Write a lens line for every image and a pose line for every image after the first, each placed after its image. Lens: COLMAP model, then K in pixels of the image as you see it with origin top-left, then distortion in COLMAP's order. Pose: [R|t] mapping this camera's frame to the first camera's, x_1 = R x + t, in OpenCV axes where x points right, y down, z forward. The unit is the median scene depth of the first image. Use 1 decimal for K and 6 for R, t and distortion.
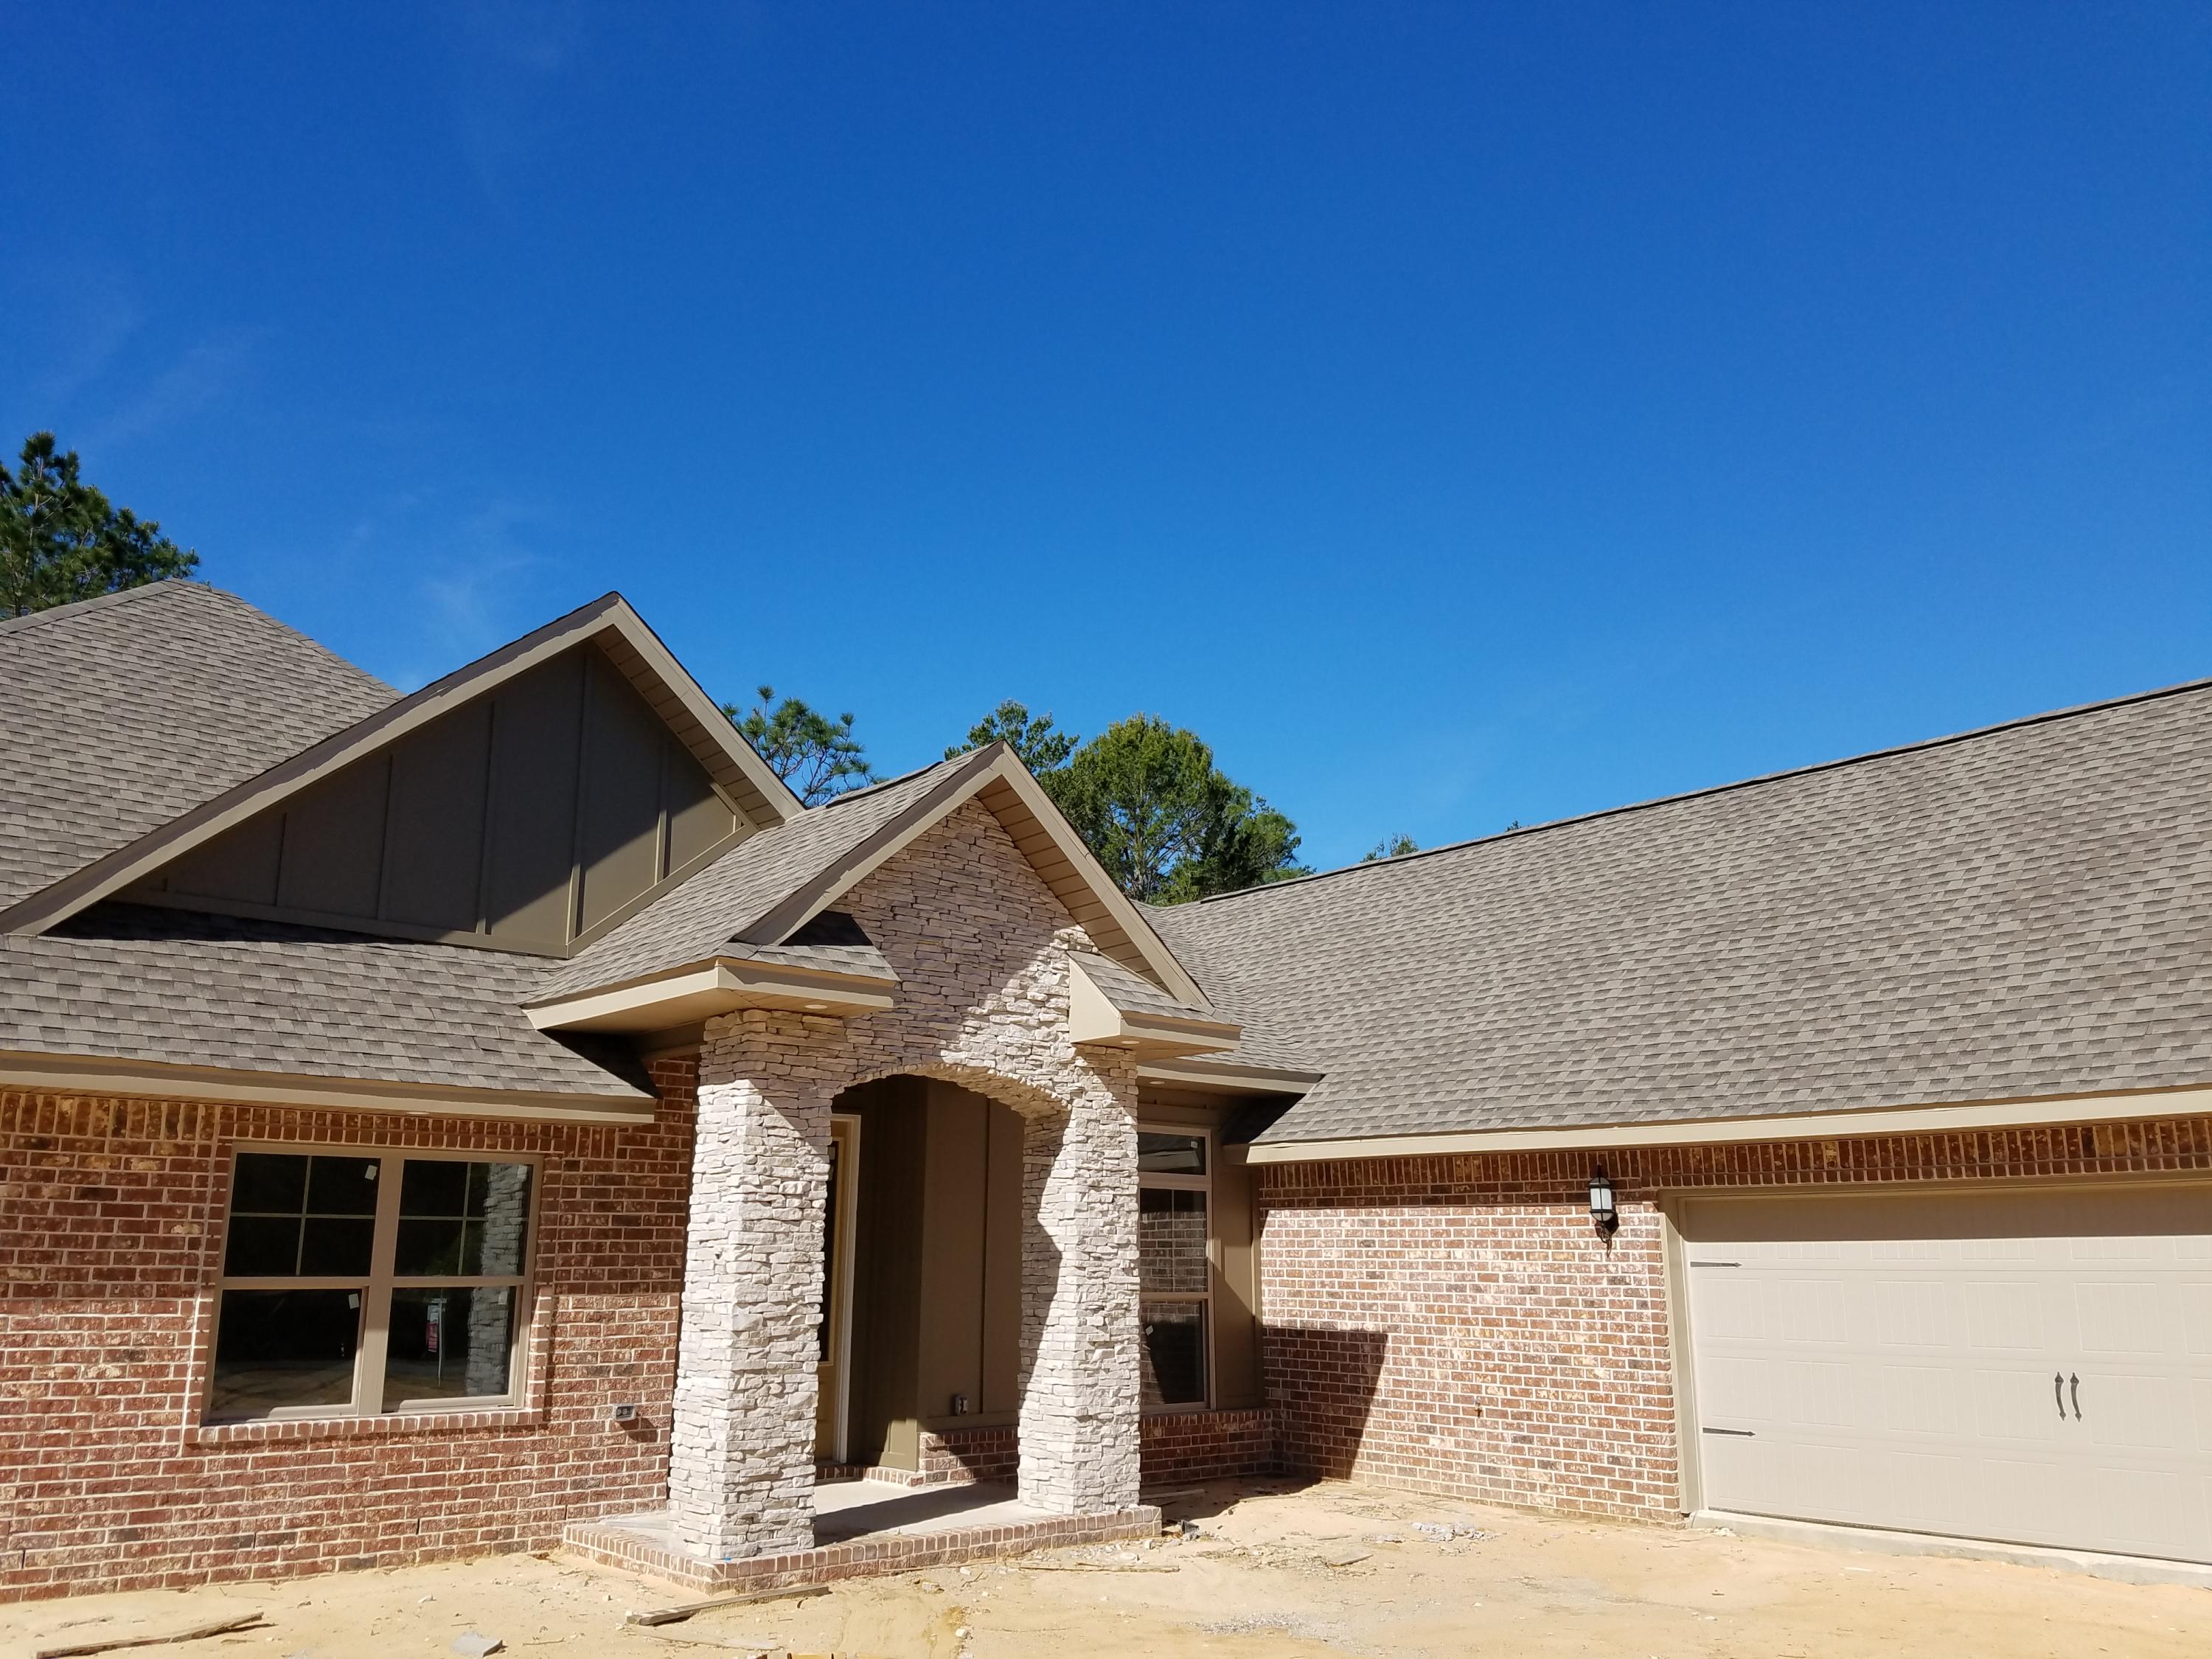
lens RADIAL K [[1718.2, 0, 1073.1], [0, 1718.2, 863.0], [0, 0, 1]] dist [0.134971, -0.198893]
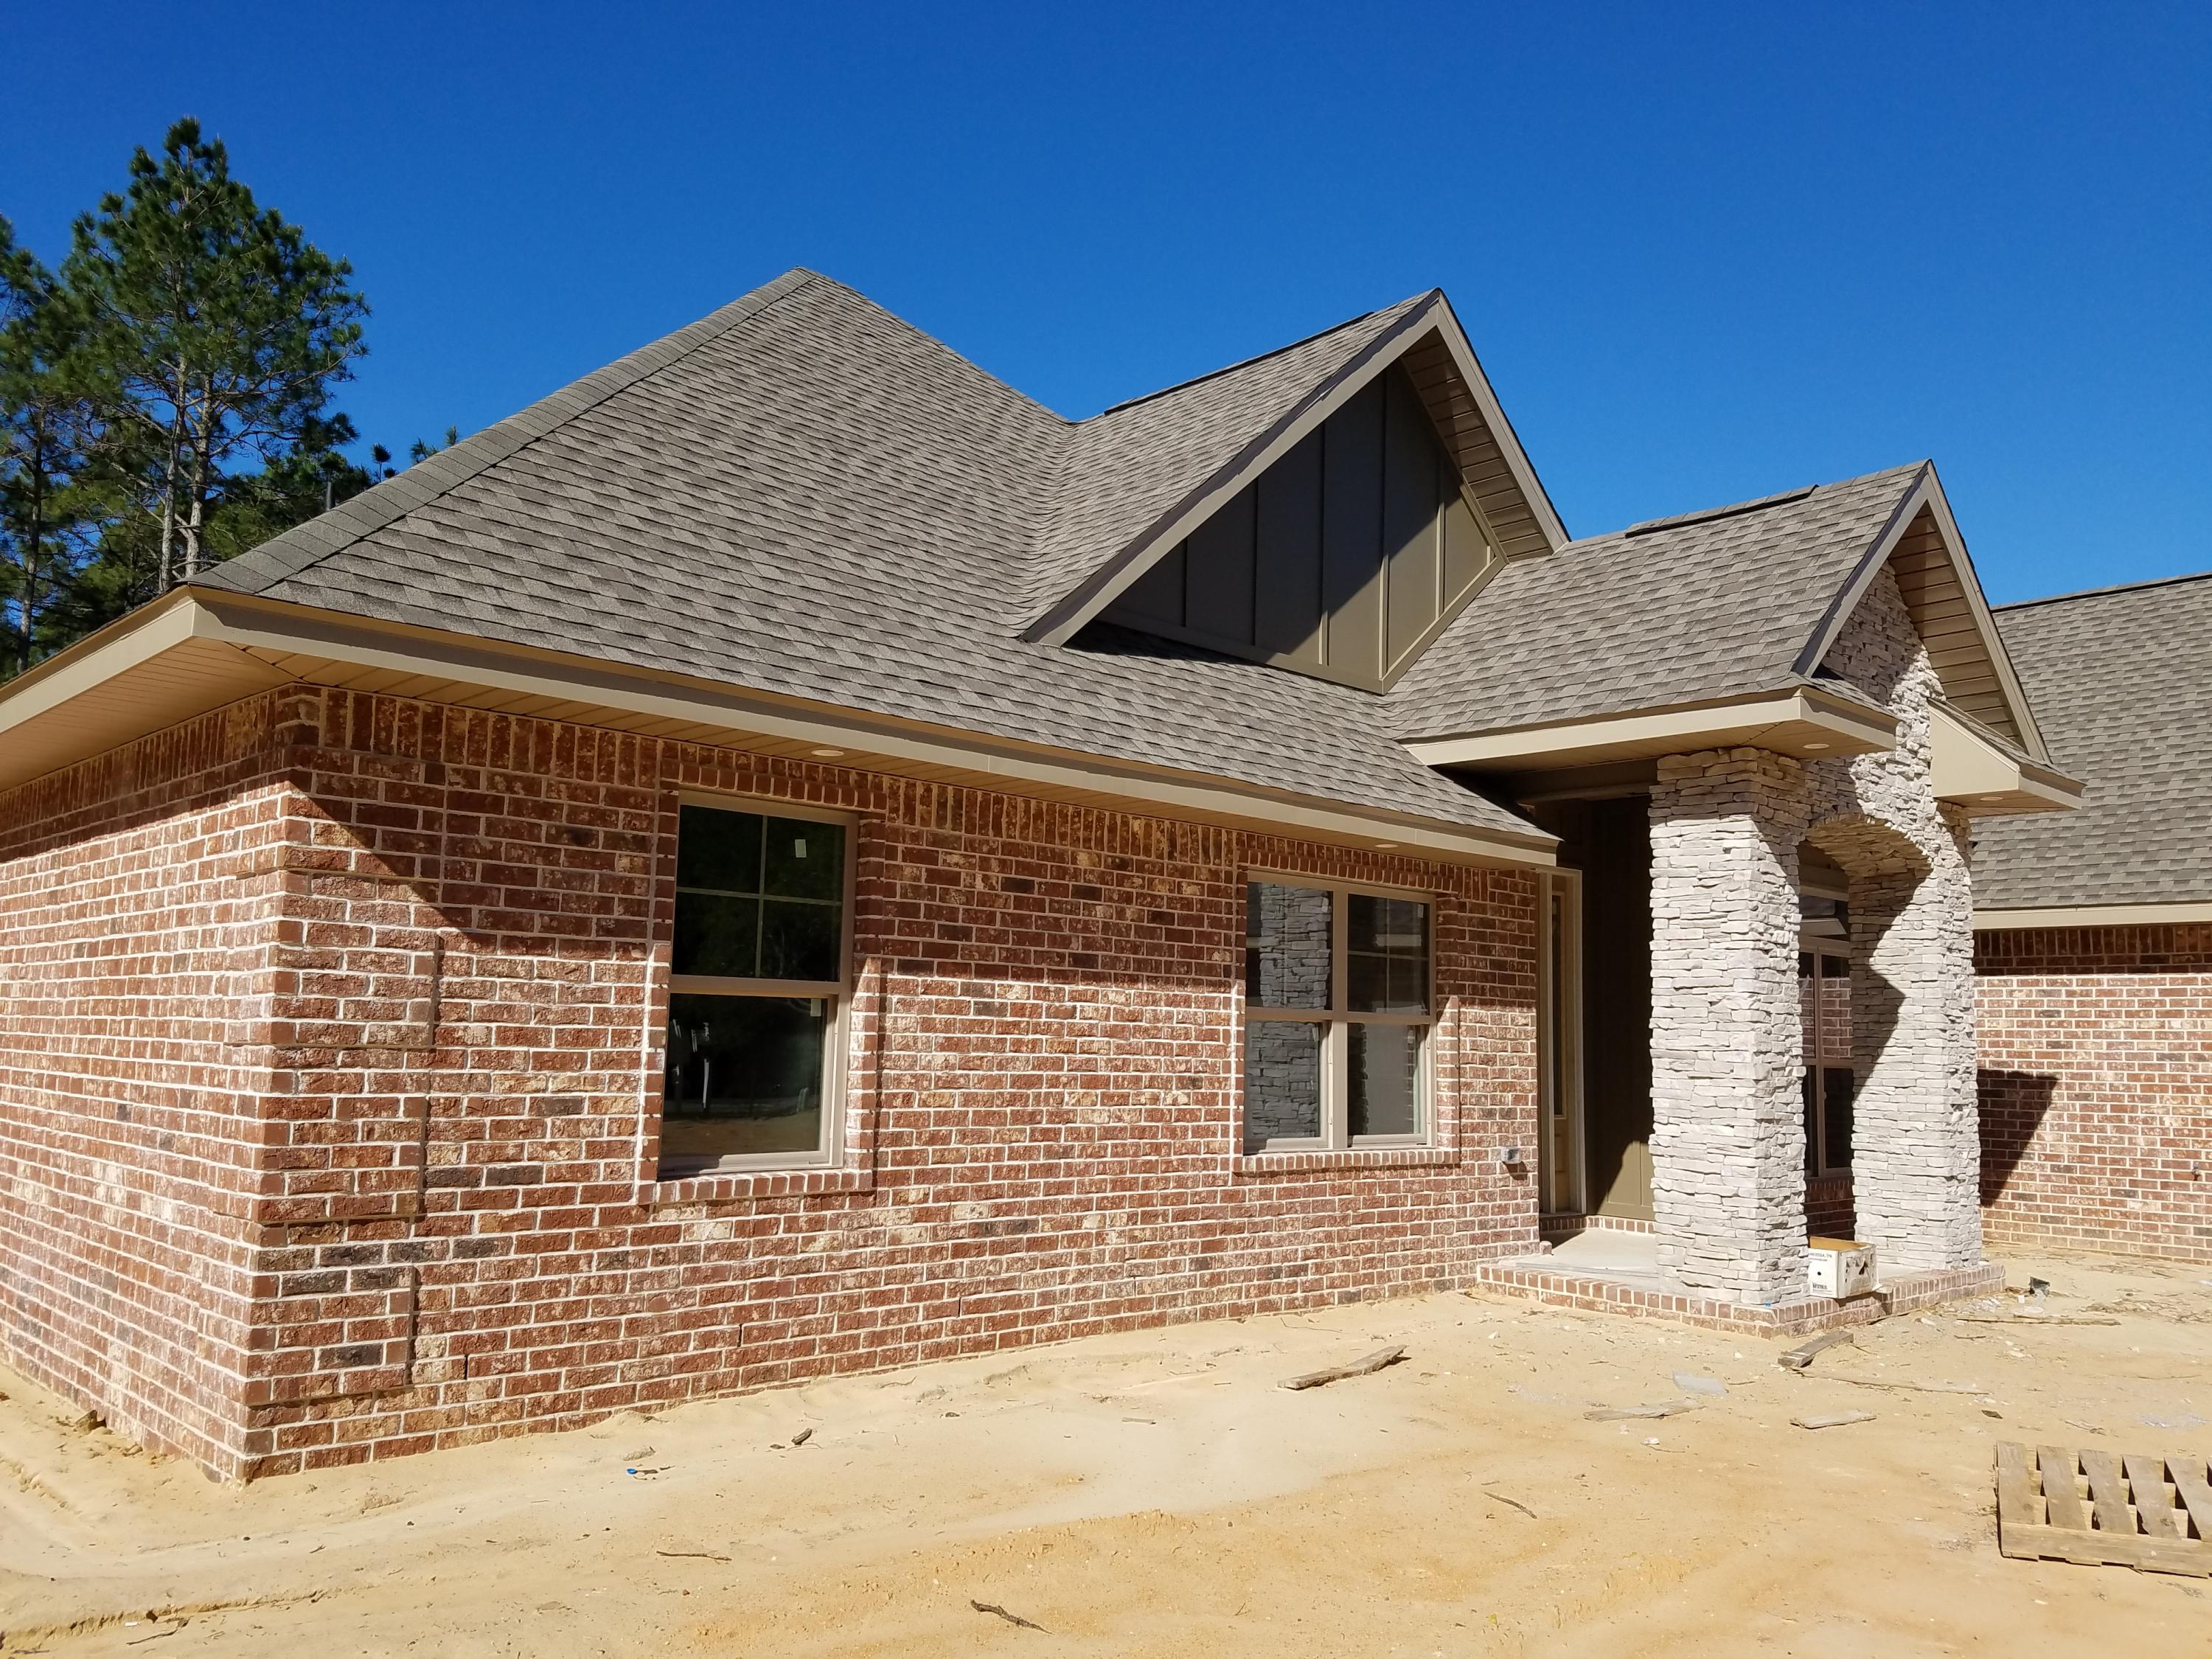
lens RADIAL K [[1718.2, 0, 1049.8], [0, 1718.2, 873.5], [0, 0, 1]] dist [0.134971, -0.198893]
pose [[0.998972, 0.025606, 0.037404, -0.547846], [-0.030415, 0.990481, 0.134248, 0.034016], [-0.033611, -0.135248, 0.990242, 0.065153]]
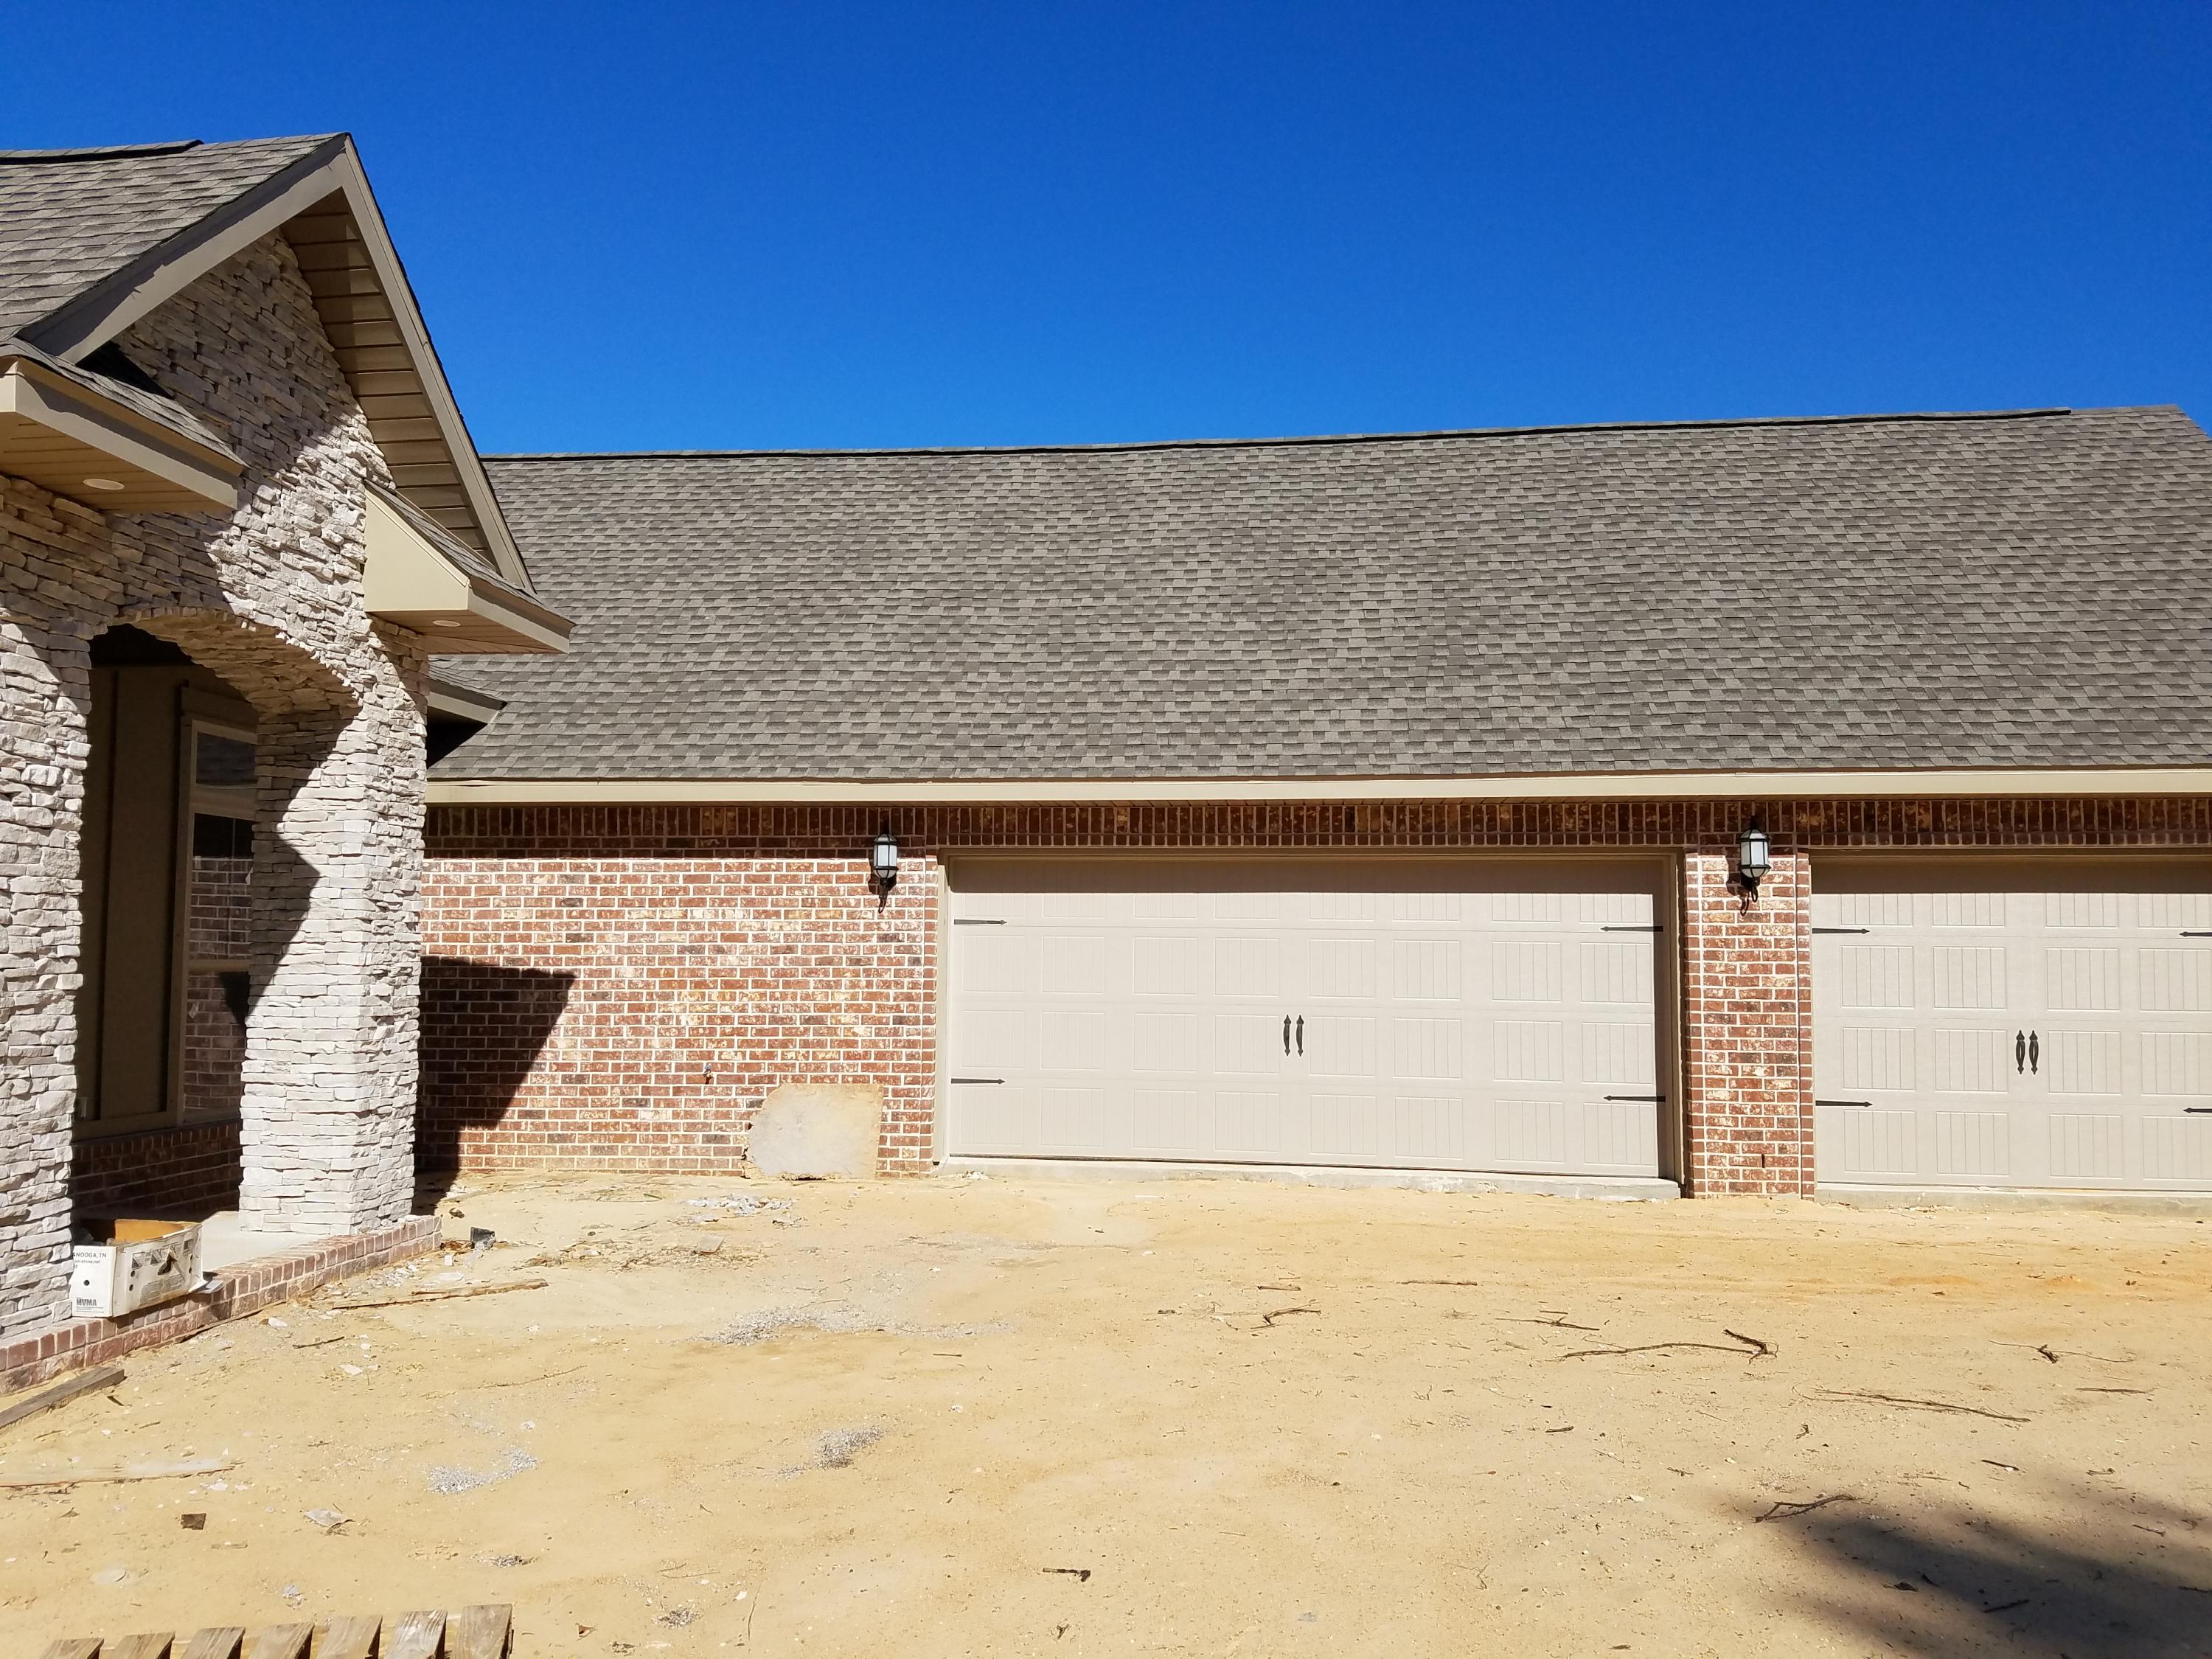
lens RADIAL K [[1718.2, 0, 1120.0], [0, 1718.2, 866.5], [0, 0, 1]] dist [0.134971, -0.198893]
pose [[0.721165, 0.038899, 0.691671, -0.288590], [-0.160301, 0.980695, 0.111983, 0.081566], [-0.673962, -0.191634, 0.713478, 0.270804]]
